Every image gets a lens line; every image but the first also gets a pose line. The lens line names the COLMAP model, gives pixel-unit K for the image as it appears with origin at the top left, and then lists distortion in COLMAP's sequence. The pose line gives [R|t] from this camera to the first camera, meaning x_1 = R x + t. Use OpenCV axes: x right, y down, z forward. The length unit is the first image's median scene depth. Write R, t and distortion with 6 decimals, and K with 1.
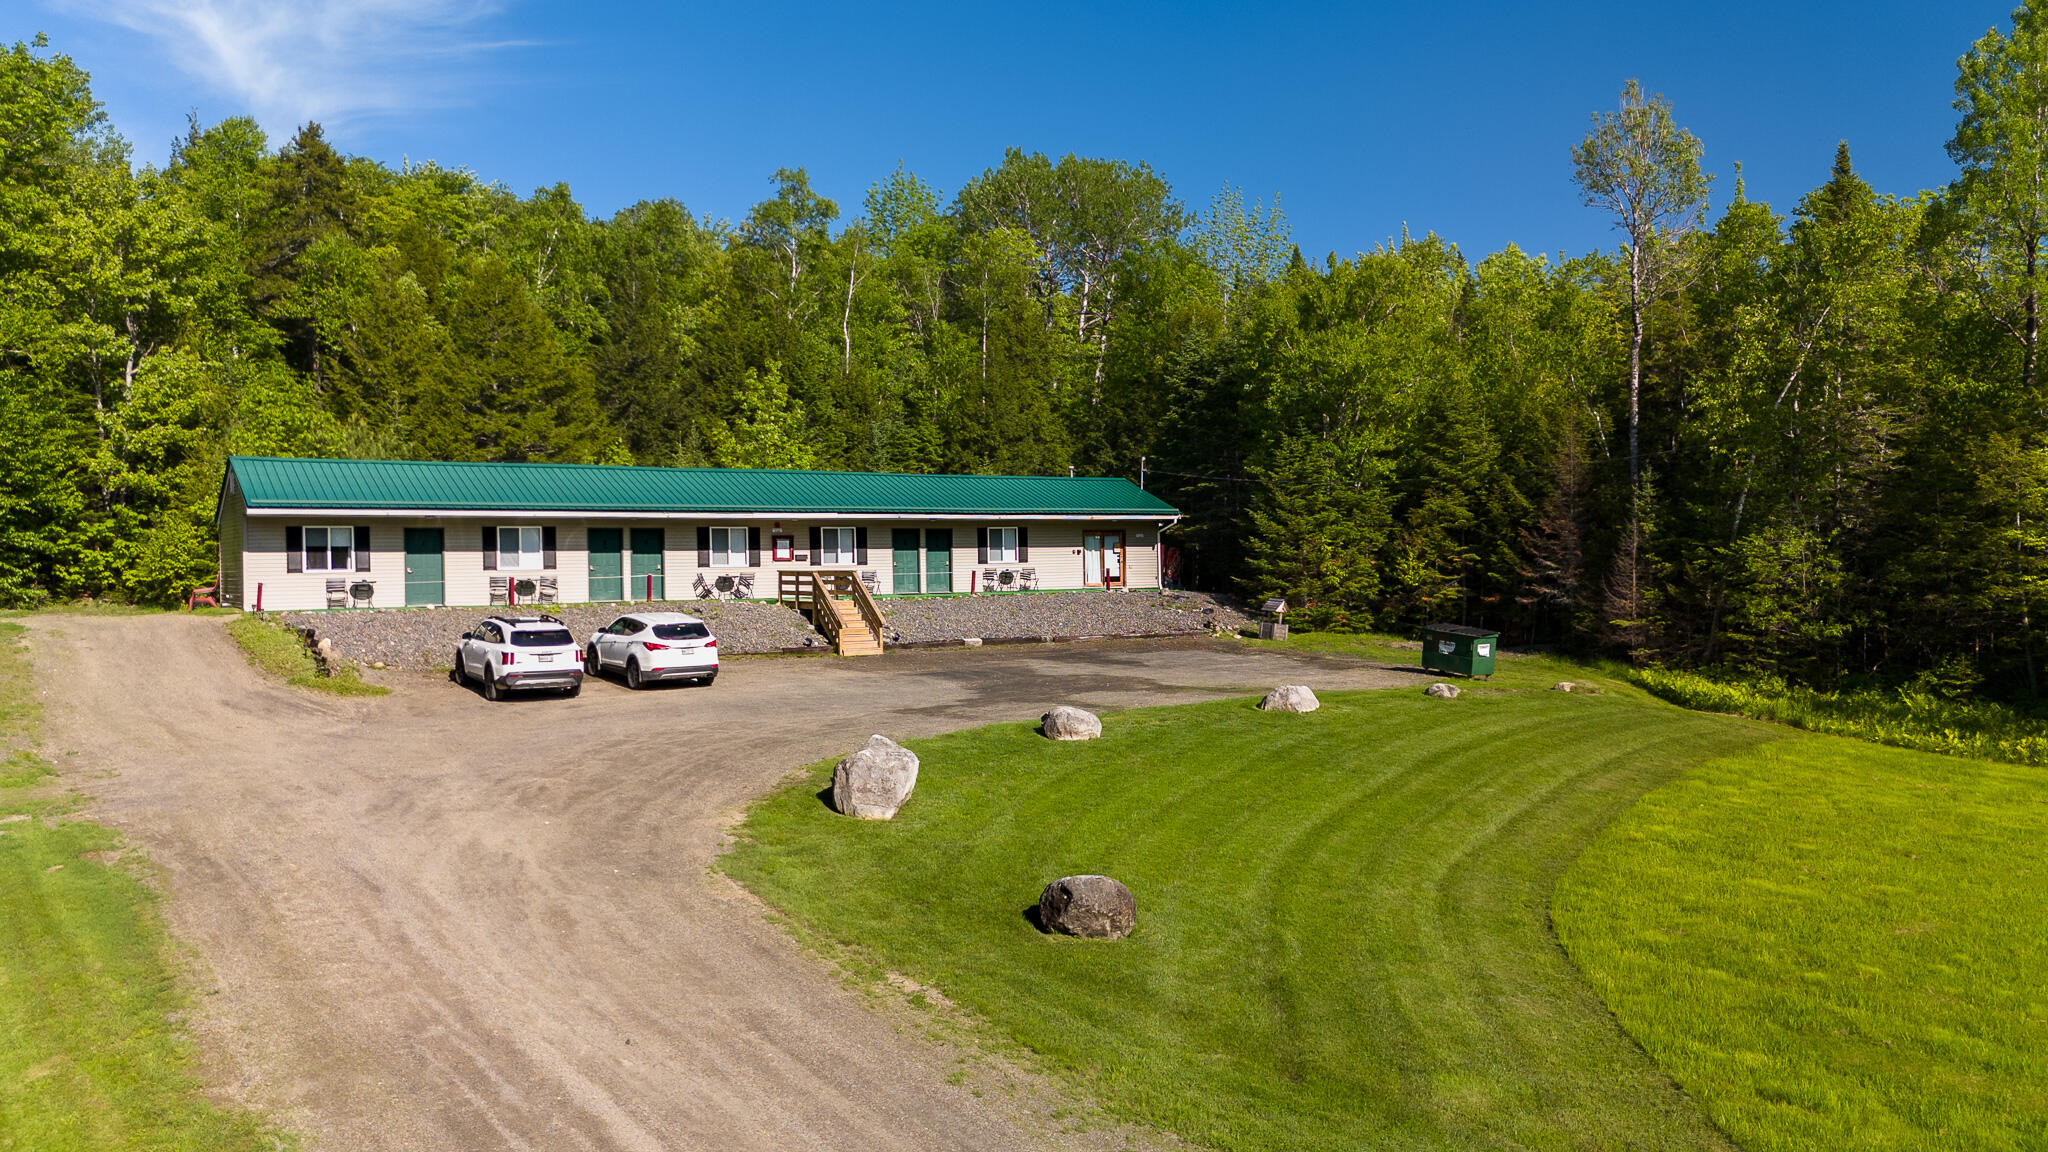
lens RADIAL K [[1493.3, 0, 1021.4], [0, 1493.3, 565.1], [0, 0, 1]] dist [0.094989, -0.133453]
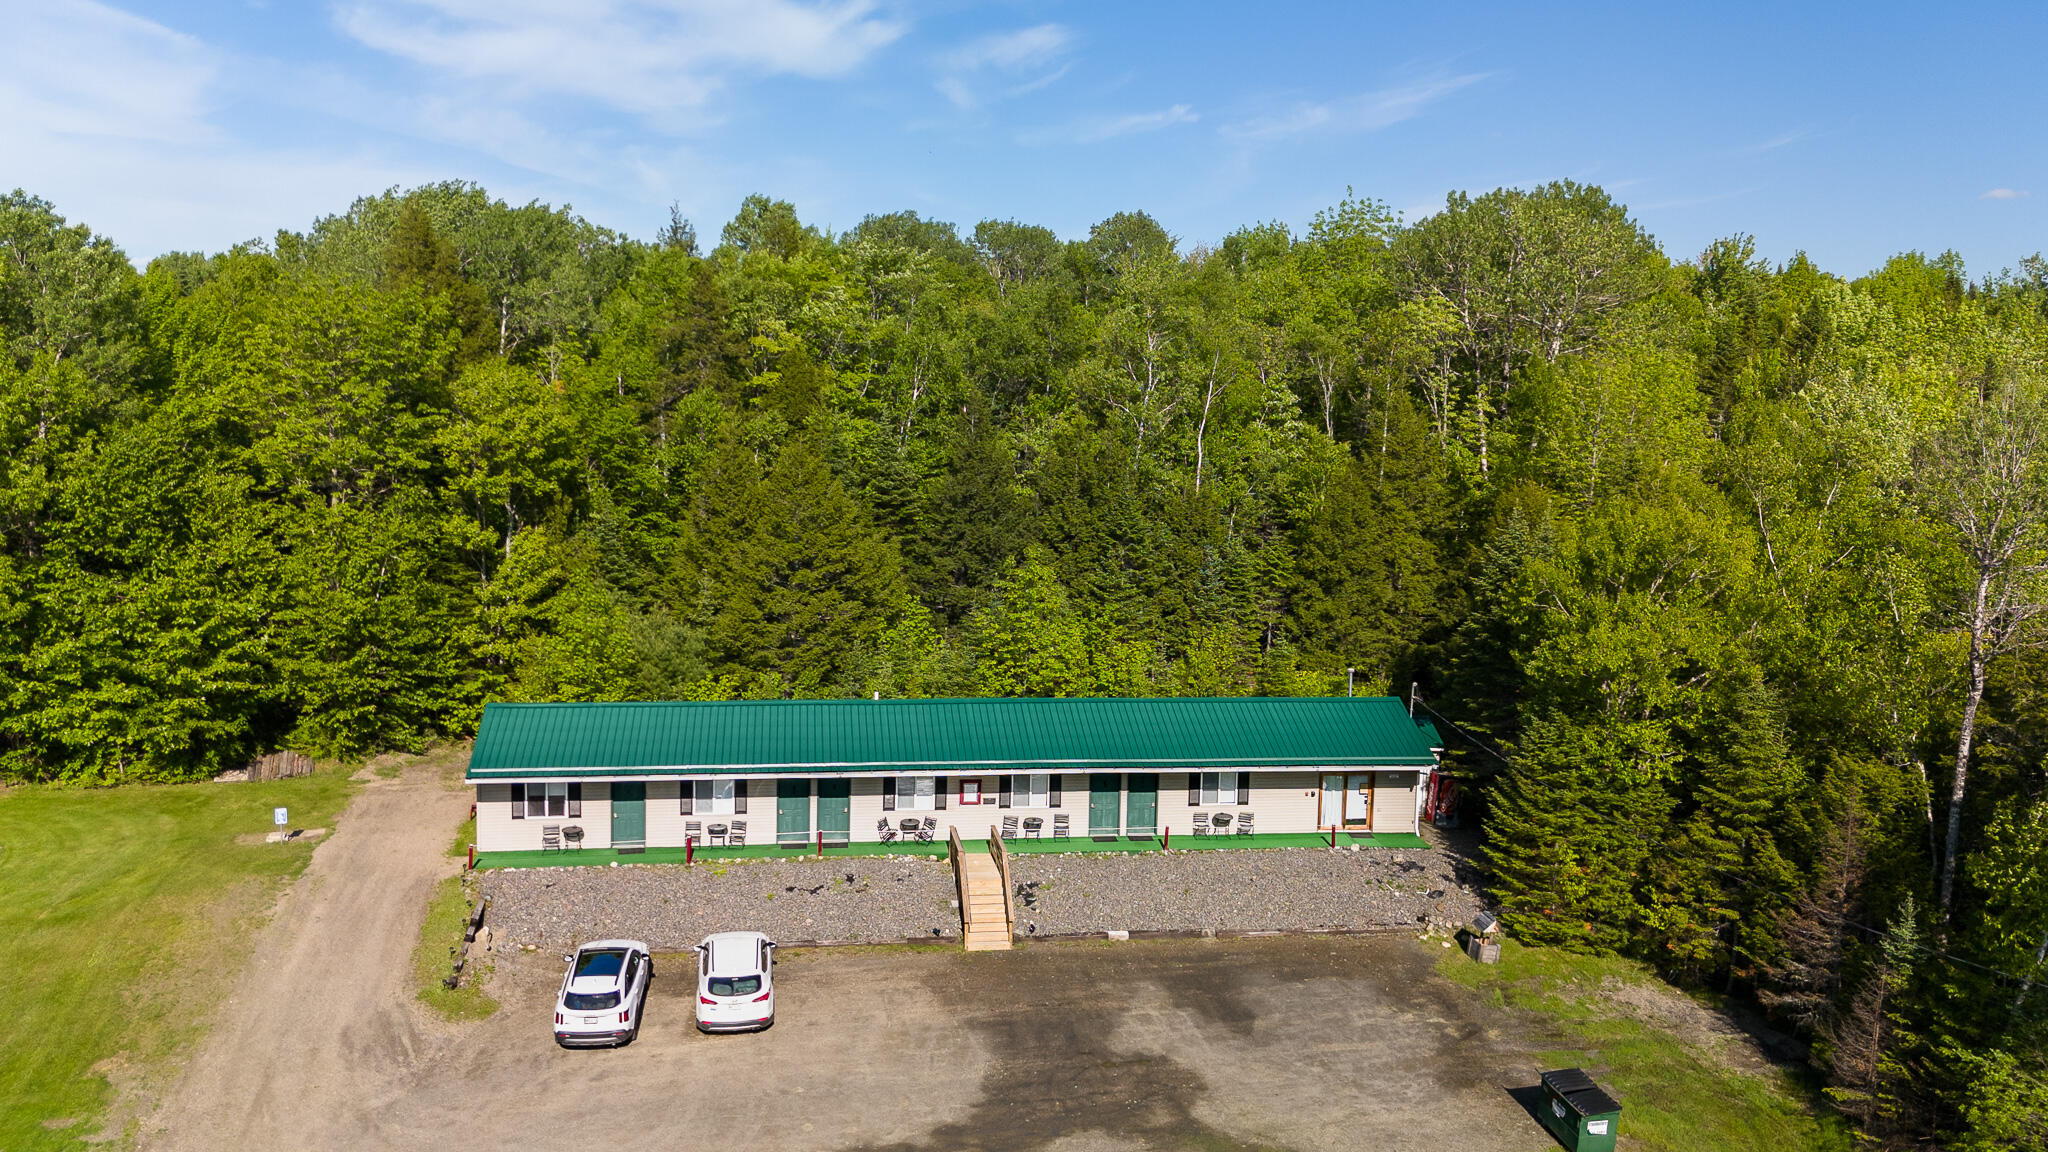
lens RADIAL K [[1513.4, 0, 1039.7], [0, 1513.4, 572.0], [0, 0, 1]] dist [0.085110, -0.096676]
pose [[0.912413, 0.088349, -0.399622, 0.273859], [-0.041276, 0.991308, 0.124919, -0.282182], [0.407184, -0.097483, 0.908129, 0.096940]]
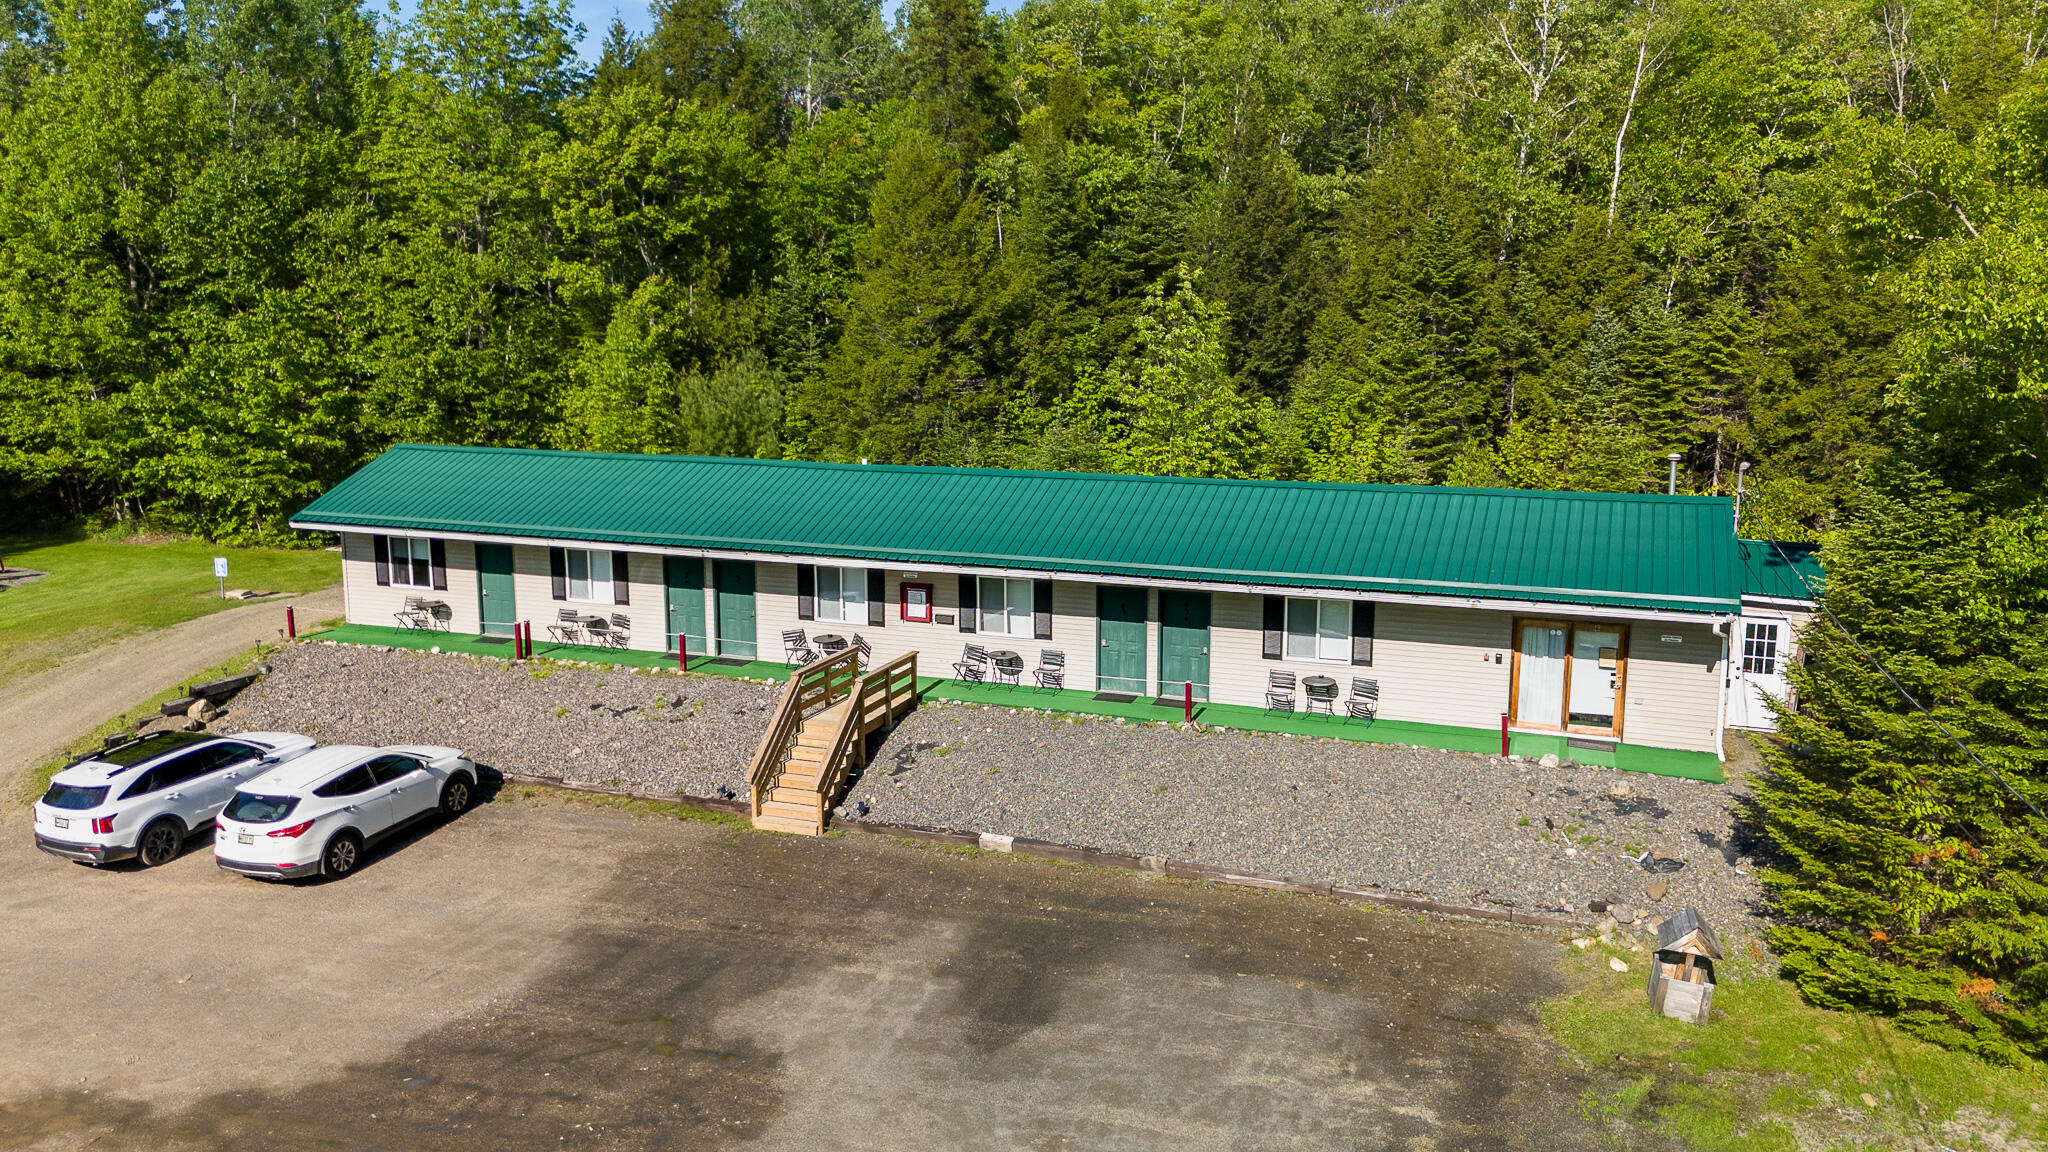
lens RADIAL K [[1492.7, 0, 1036.1], [0, 1492.7, 569.1], [0, 0, 1]] dist [0.089275, -0.111294]
pose [[0.591663, 0.147849, -0.792512, 0.374900], [-0.014404, 0.984821, 0.172972, -0.135236], [0.806057, -0.090926, 0.584812, 0.645024]]
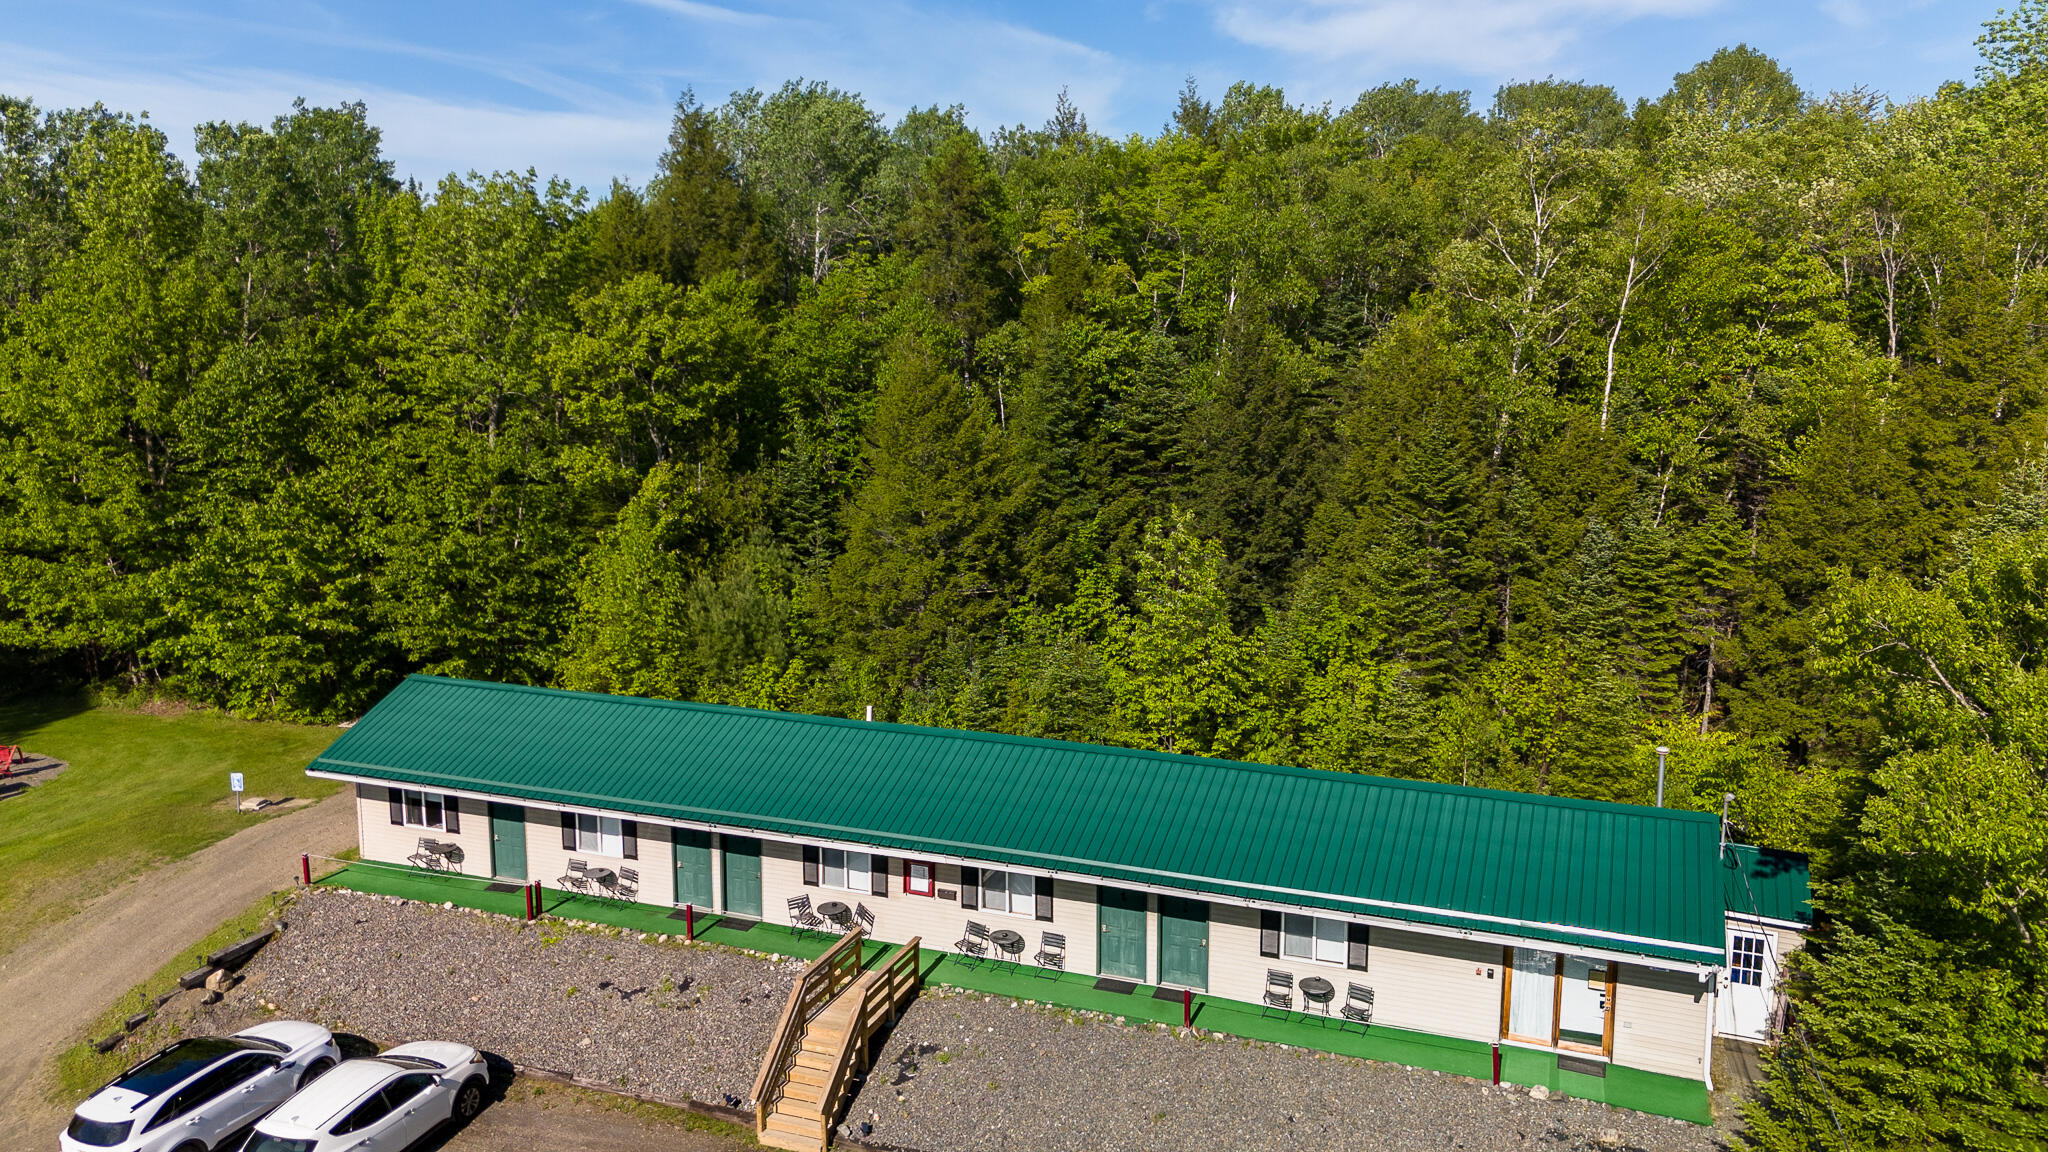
lens RADIAL K [[1492.7, 0, 1036.1], [0, 1492.7, 569.1], [0, 0, 1]] dist [0.089275, -0.111294]
pose [[0.589081, 0.145440, -0.794878, 0.369271], [-0.015101, 0.985479, 0.169124, -0.251993], [0.807933, -0.087625, 0.582723, 0.648695]]
